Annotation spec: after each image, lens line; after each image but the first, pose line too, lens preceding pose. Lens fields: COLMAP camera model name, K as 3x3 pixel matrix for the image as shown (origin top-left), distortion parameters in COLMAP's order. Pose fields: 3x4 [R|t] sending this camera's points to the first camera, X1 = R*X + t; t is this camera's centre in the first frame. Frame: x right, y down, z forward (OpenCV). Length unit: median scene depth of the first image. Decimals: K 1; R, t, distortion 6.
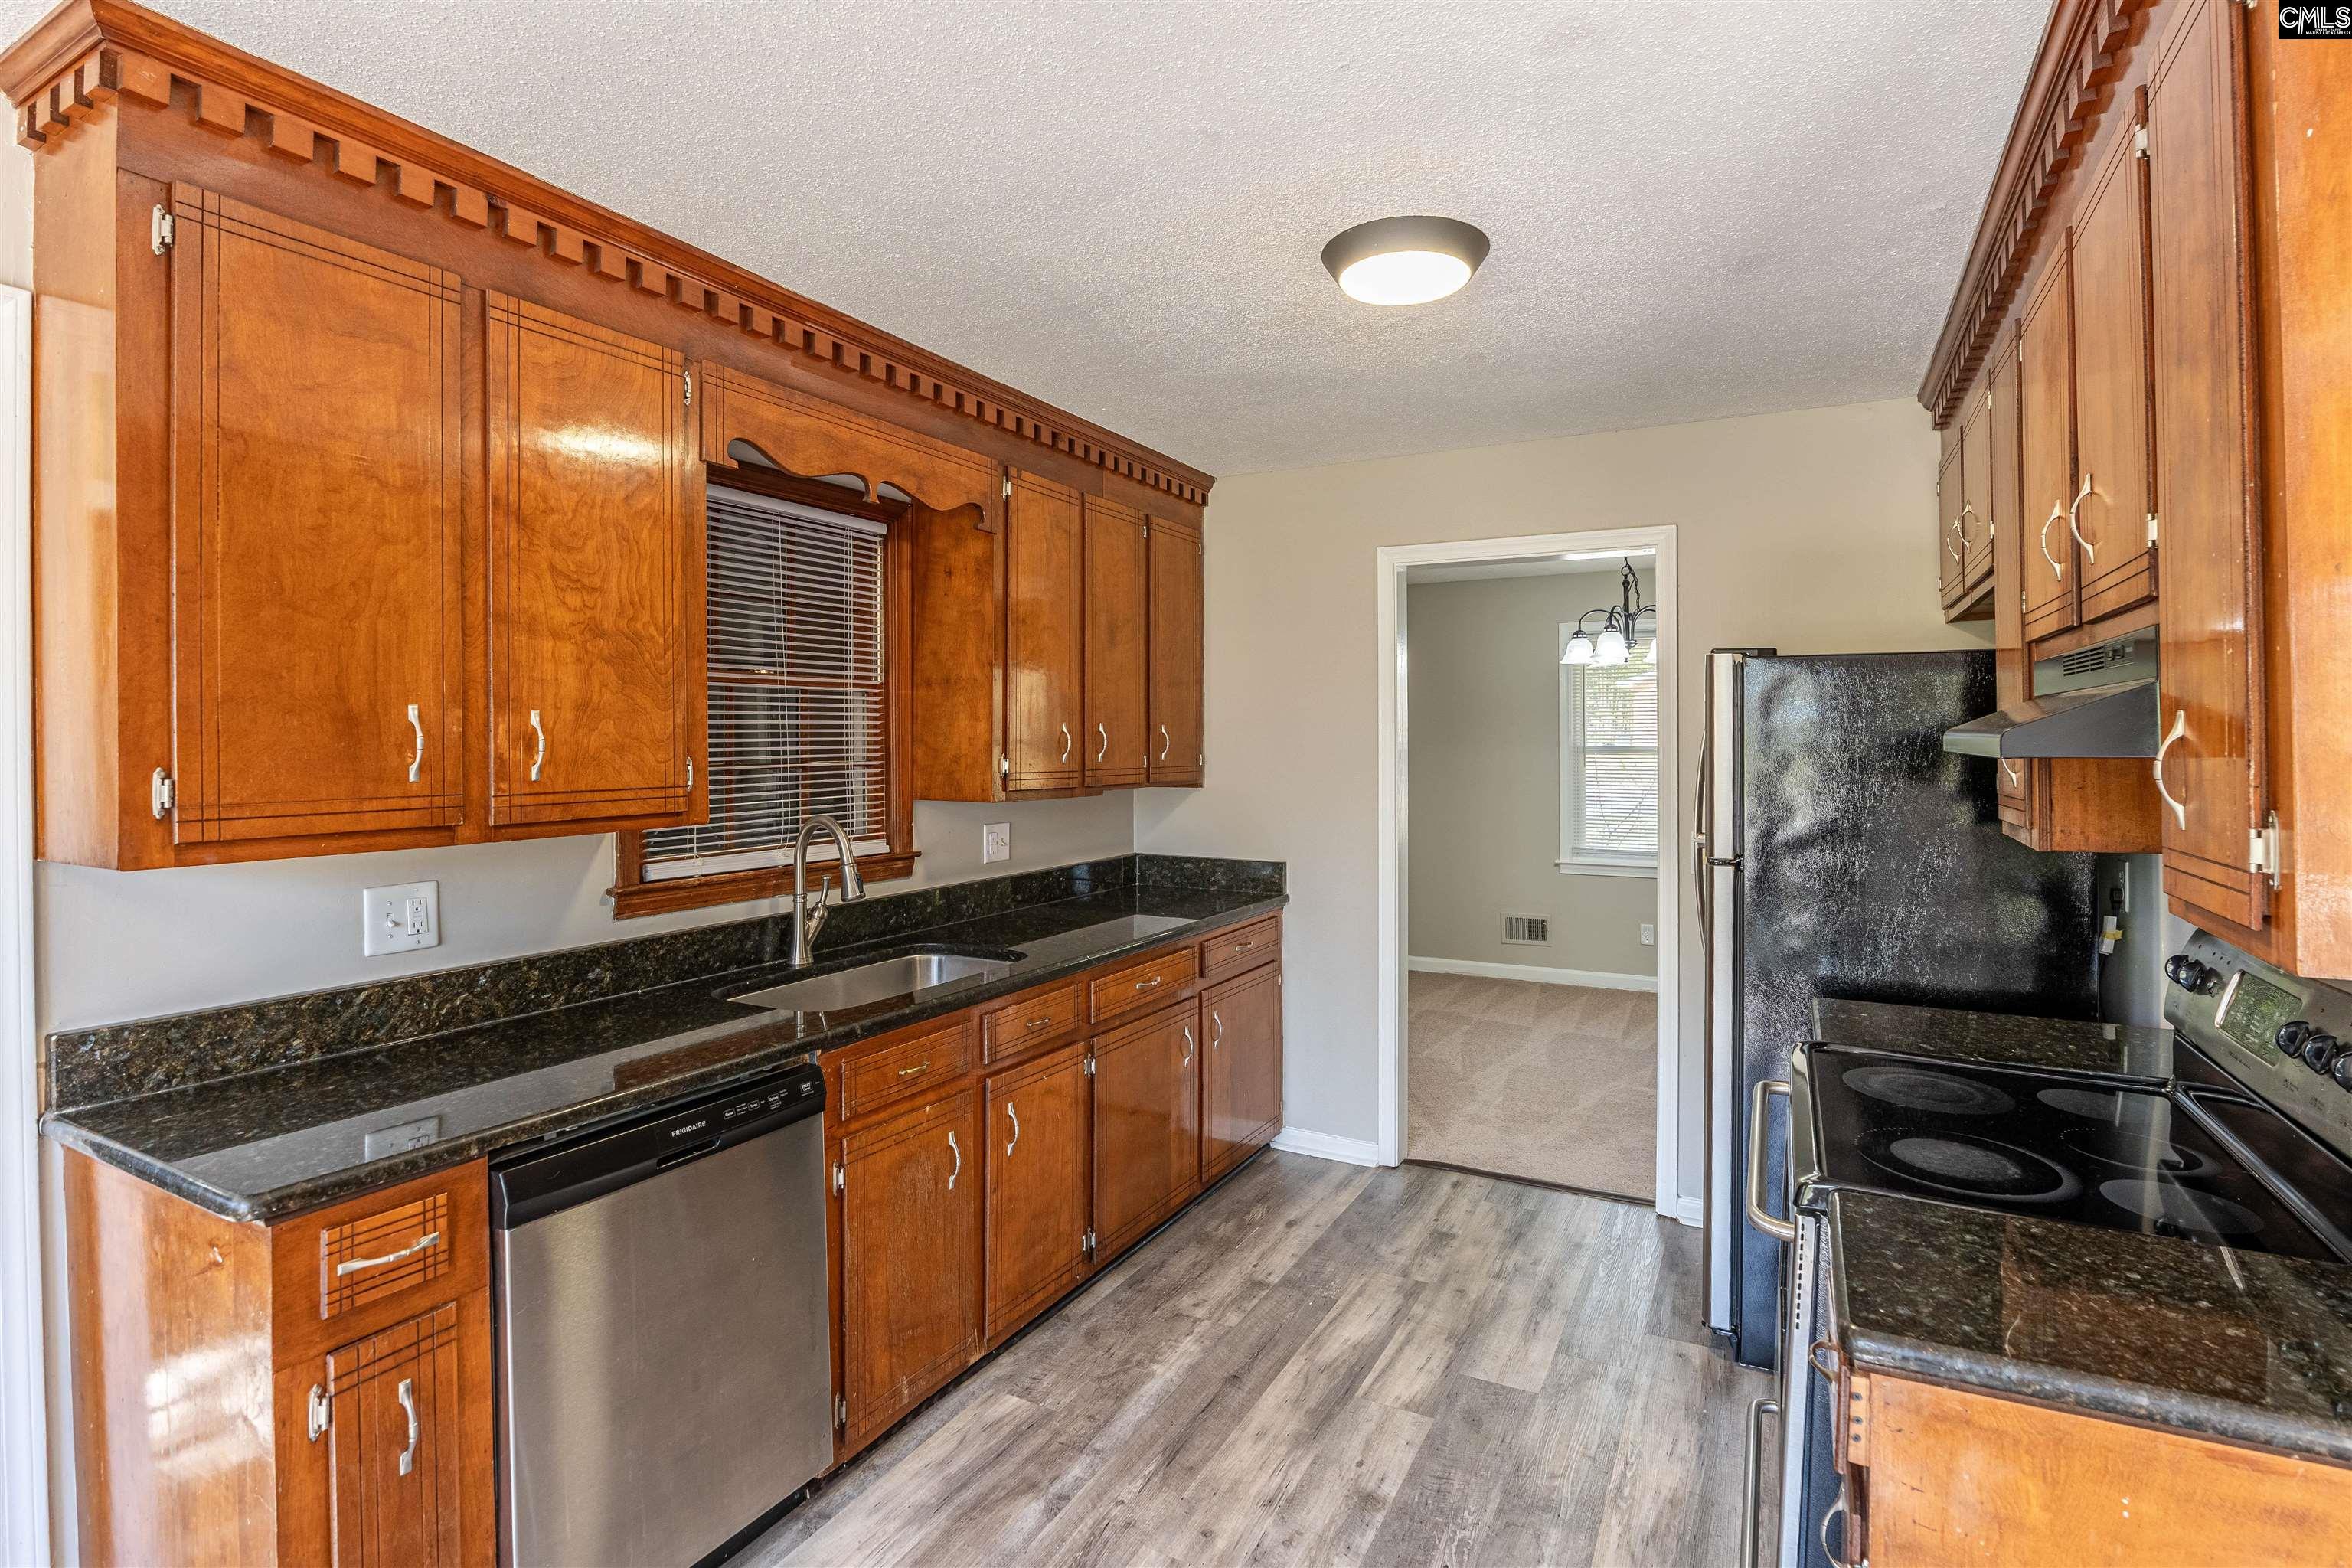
lens RADIAL K [[1117.8, 0, 1195.2], [0, 1117.8, 736.6], [0, 0, 1]] dist [-0.023174, 0.002297]
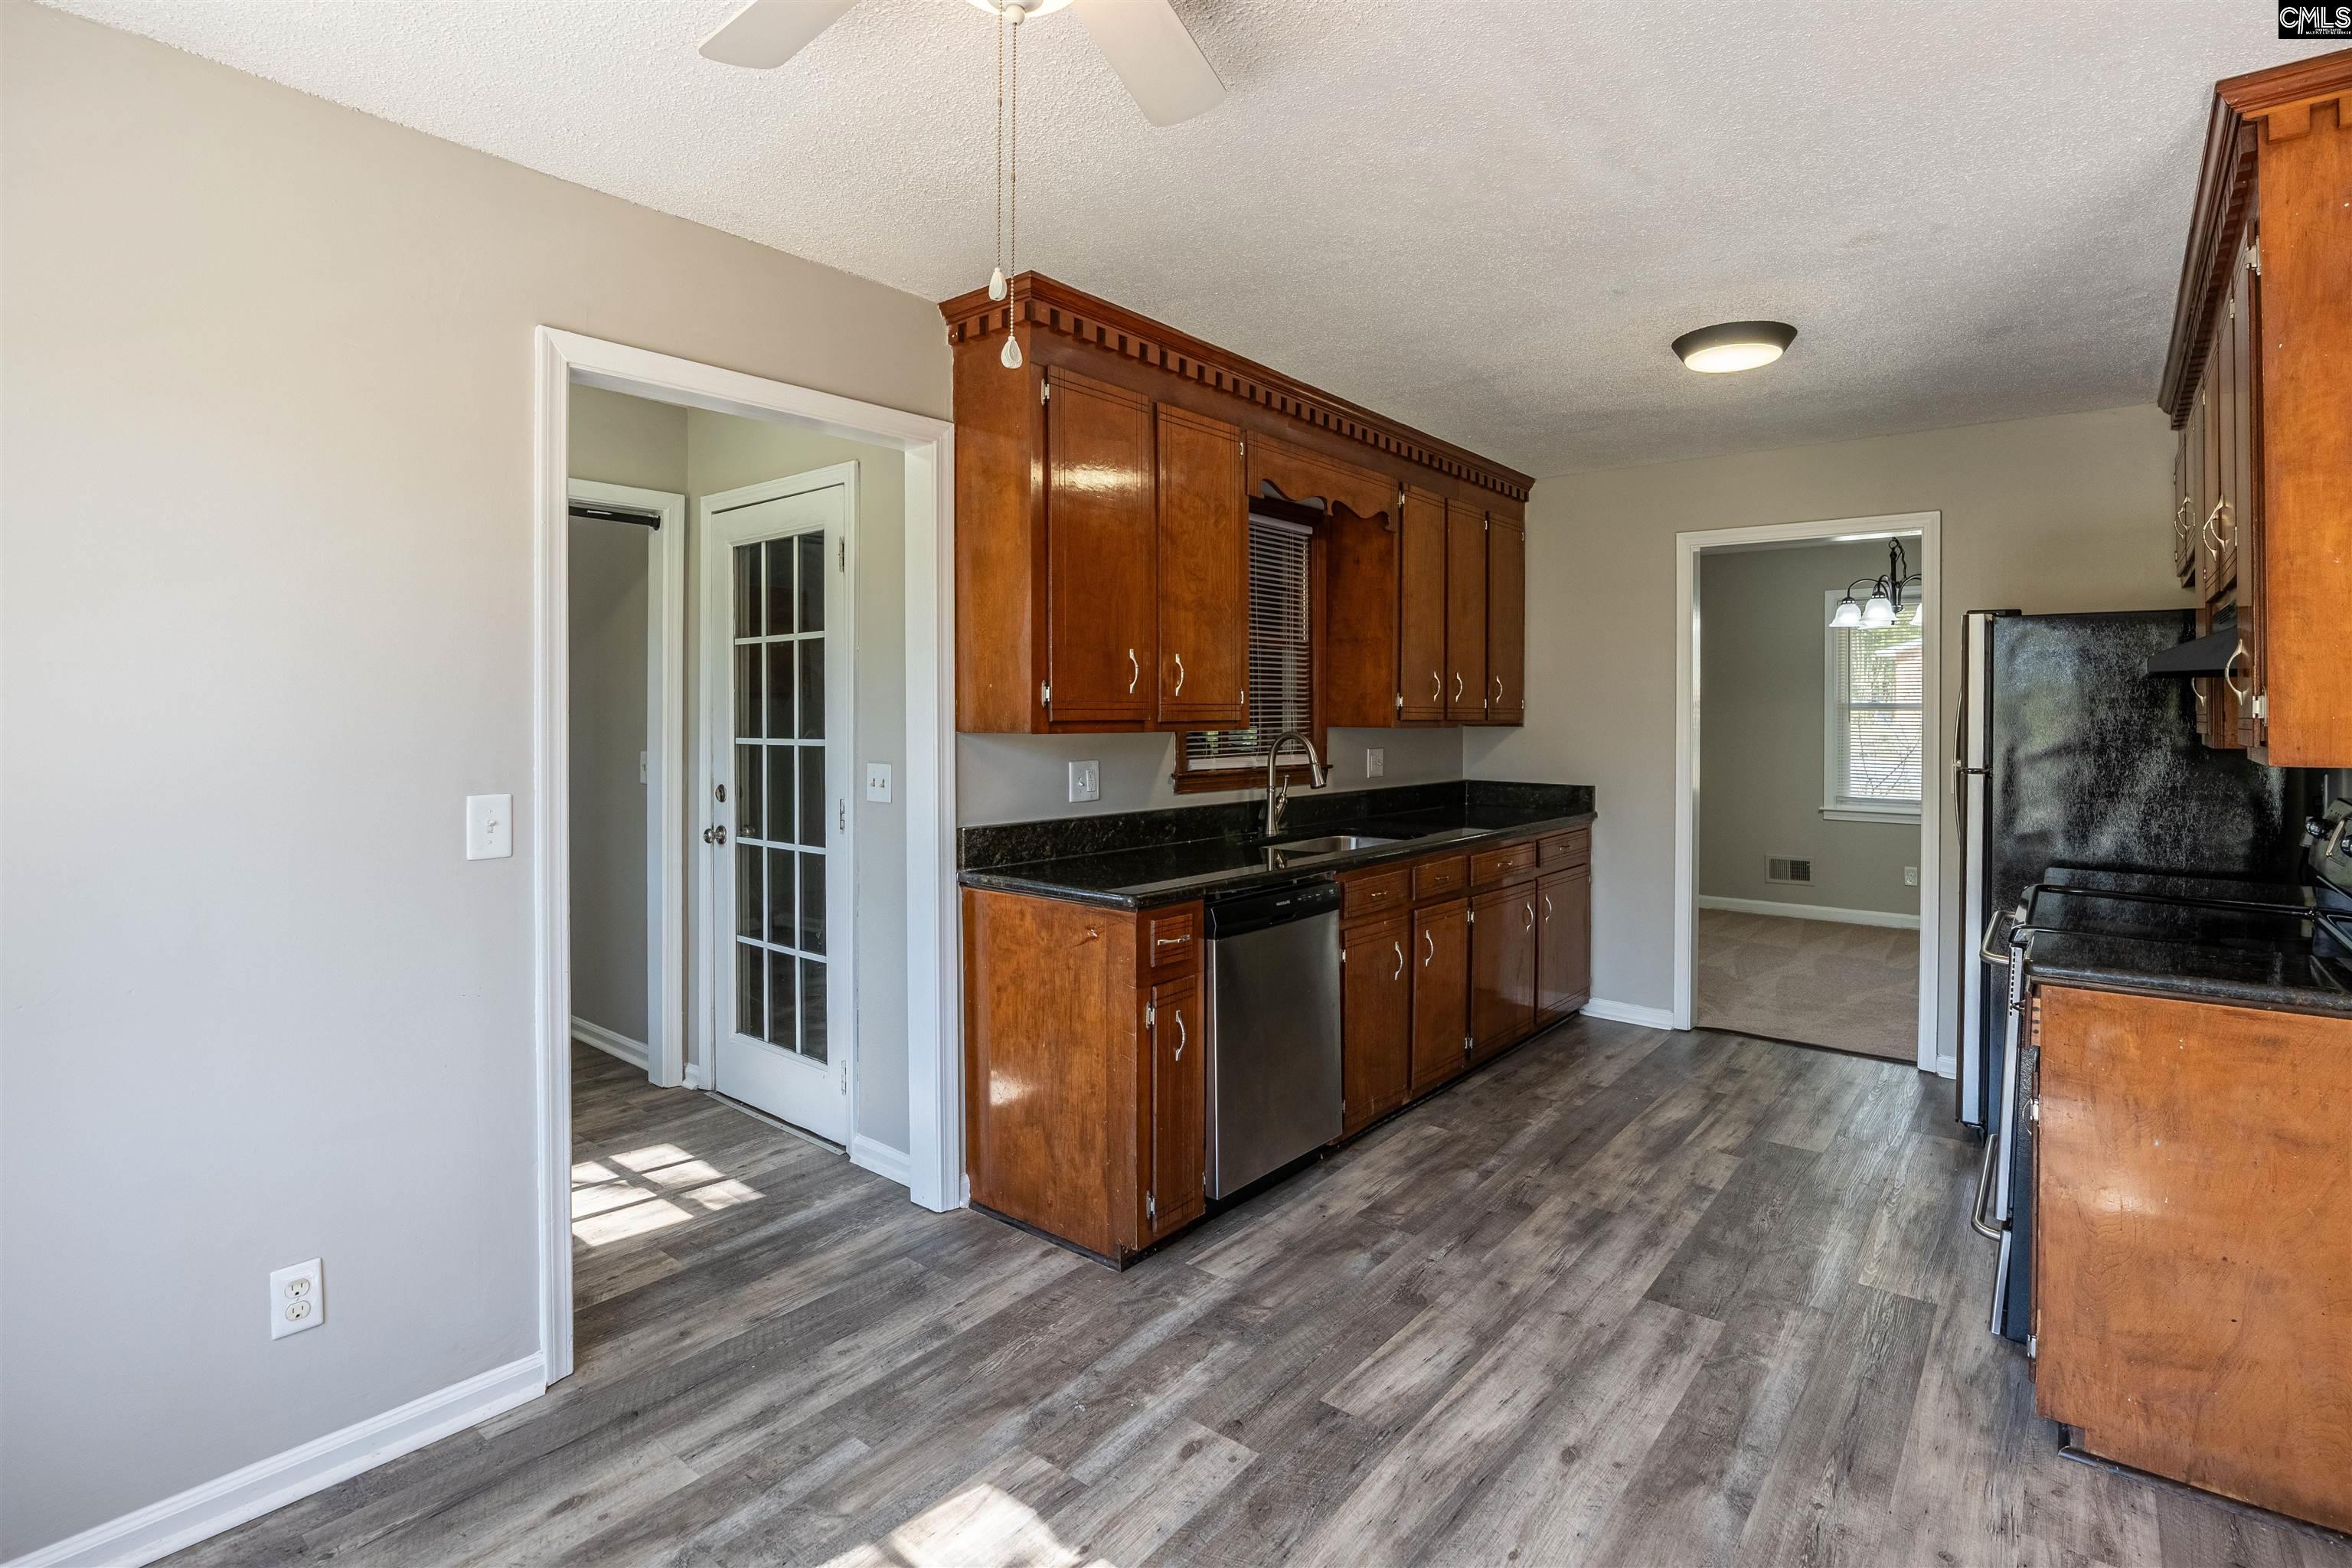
lens RADIAL K [[1117.8, 0, 1185.7], [0, 1117.8, 713.5], [0, 0, 1]] dist [-0.023174, 0.002297]
pose [[0.981184, 0.006493, -0.192966, -0.204006], [-0.005744, 0.999974, 0.004443, 0.045191], [0.192990, -0.003251, 0.981195, -0.496397]]
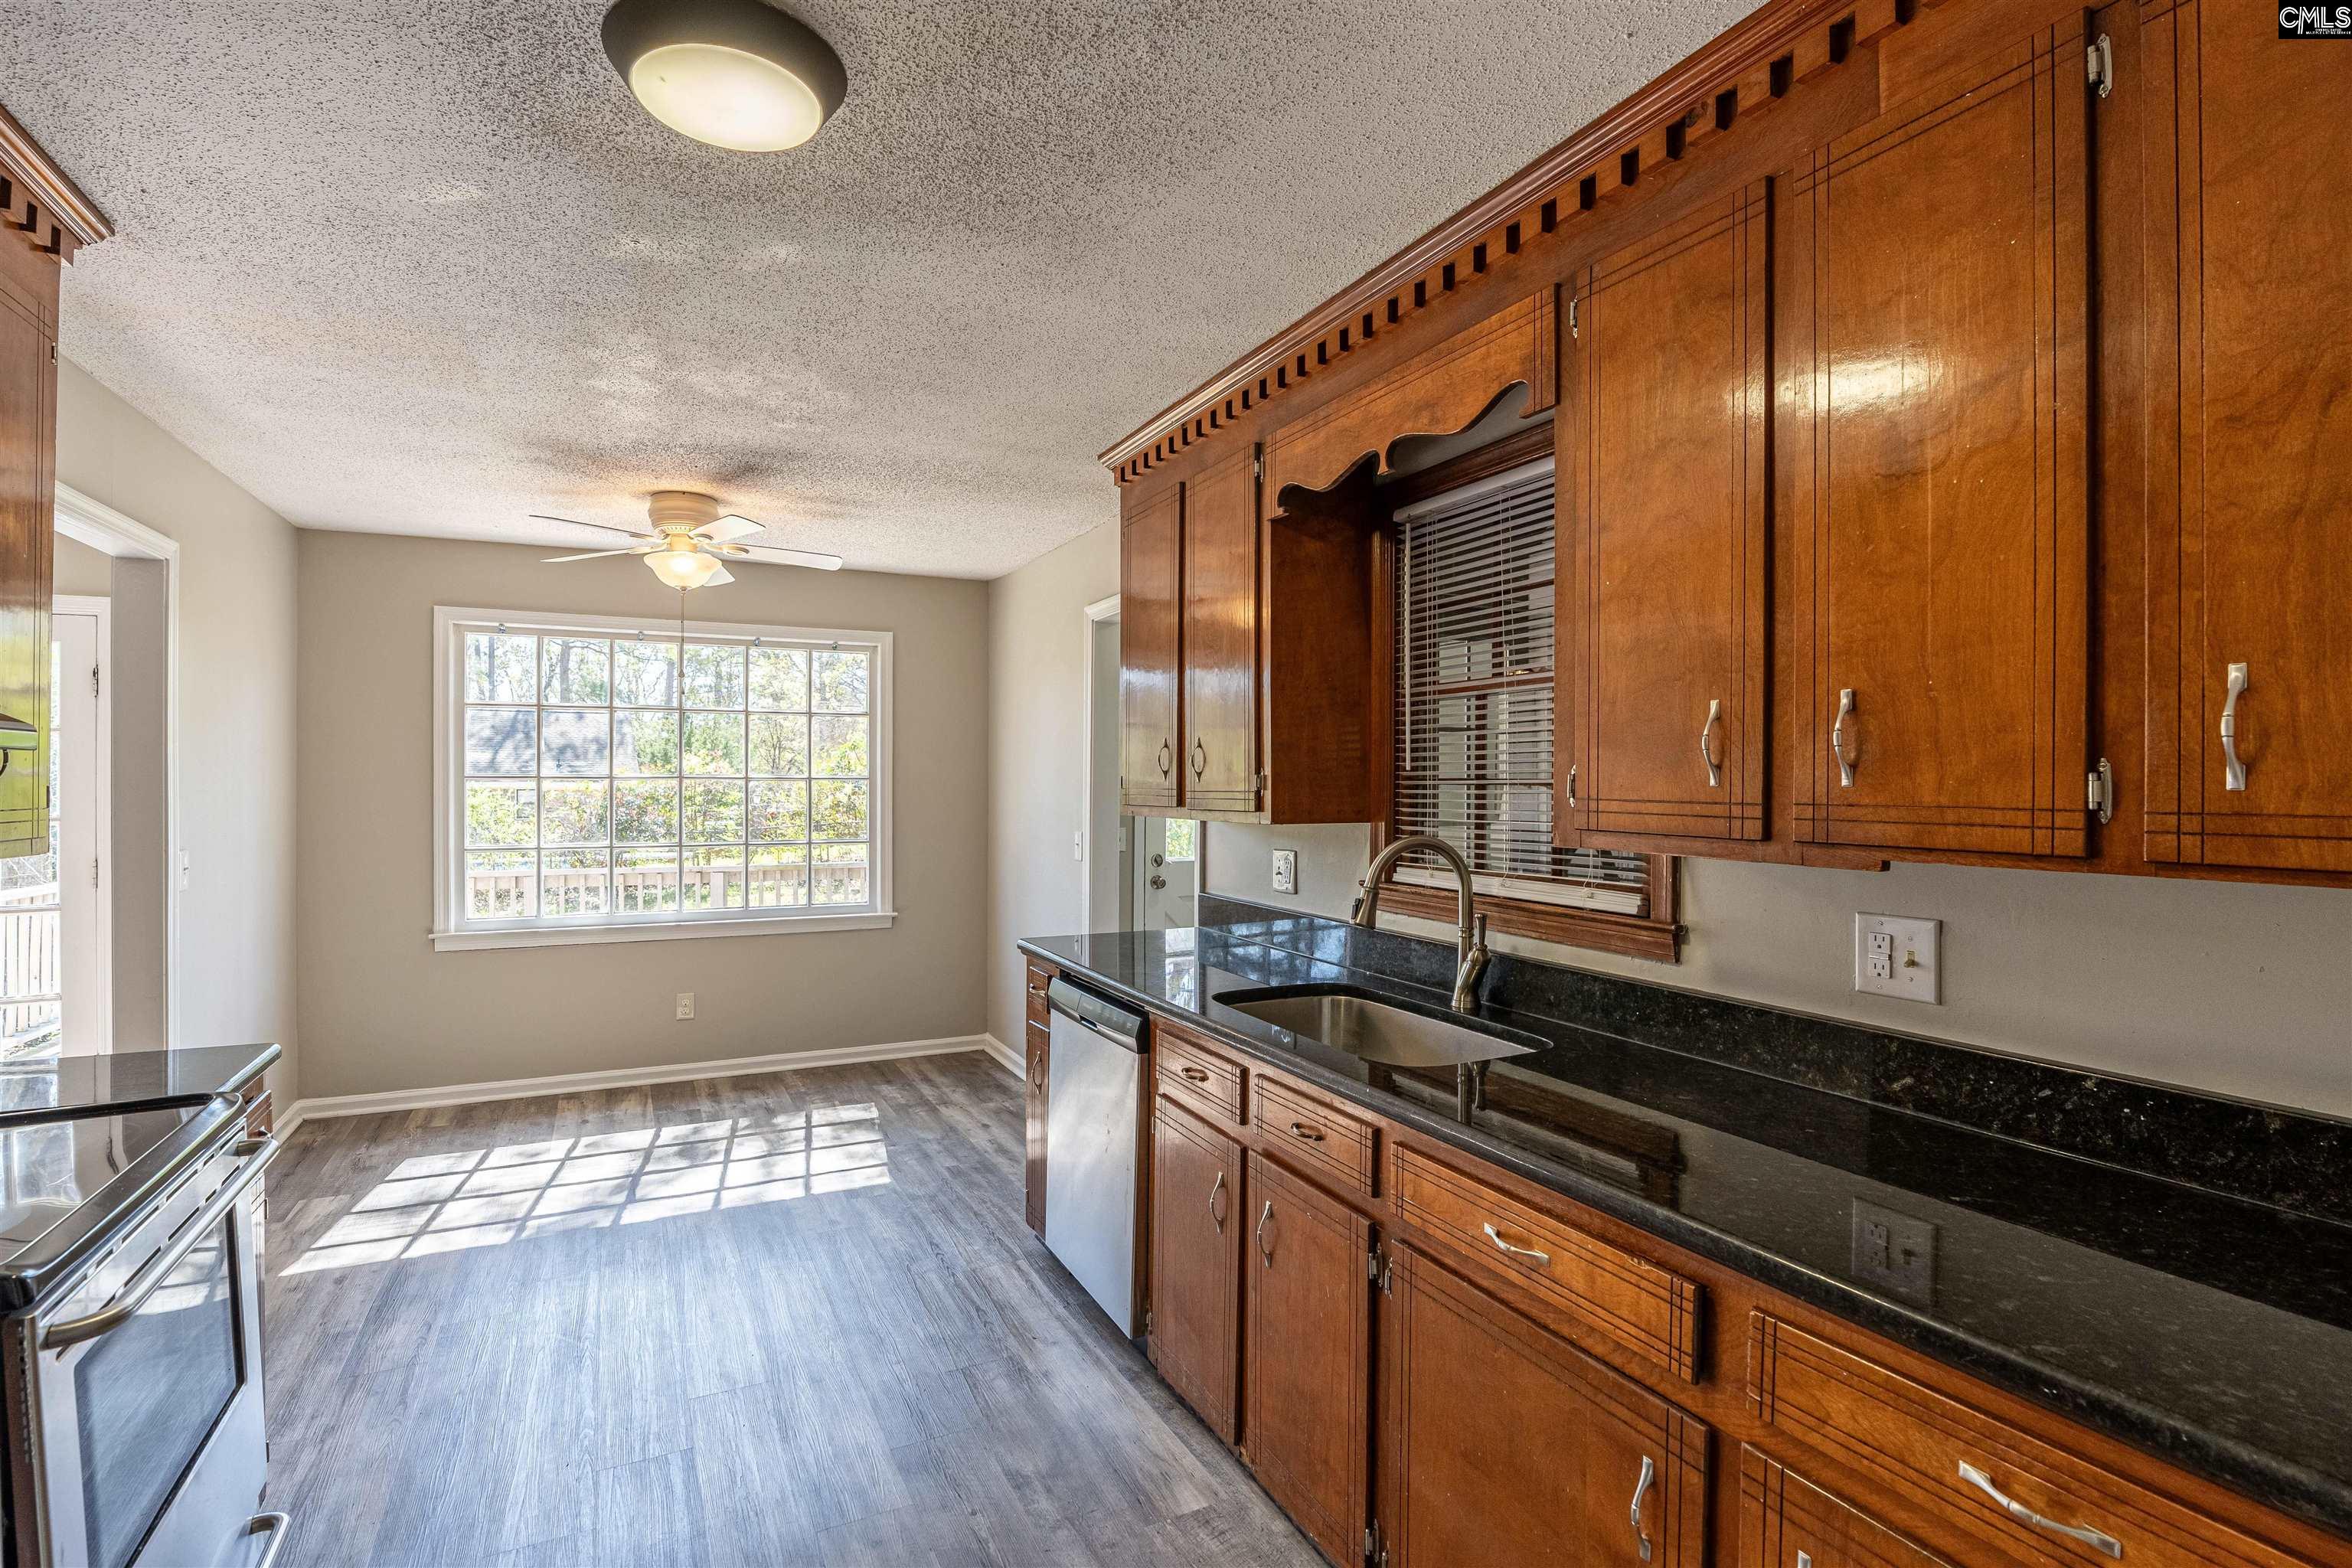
lens RADIAL K [[1117.8, 0, 1177.0], [0, 1117.8, 778.1], [0, 0, 1]] dist [-0.023174, 0.002297]
pose [[-0.577043, 0.002165, -0.816711, 0.542706], [0.003465, 0.999994, 0.000203, 0.026283], [0.816706, -0.002713, -0.577047, 1.461831]]
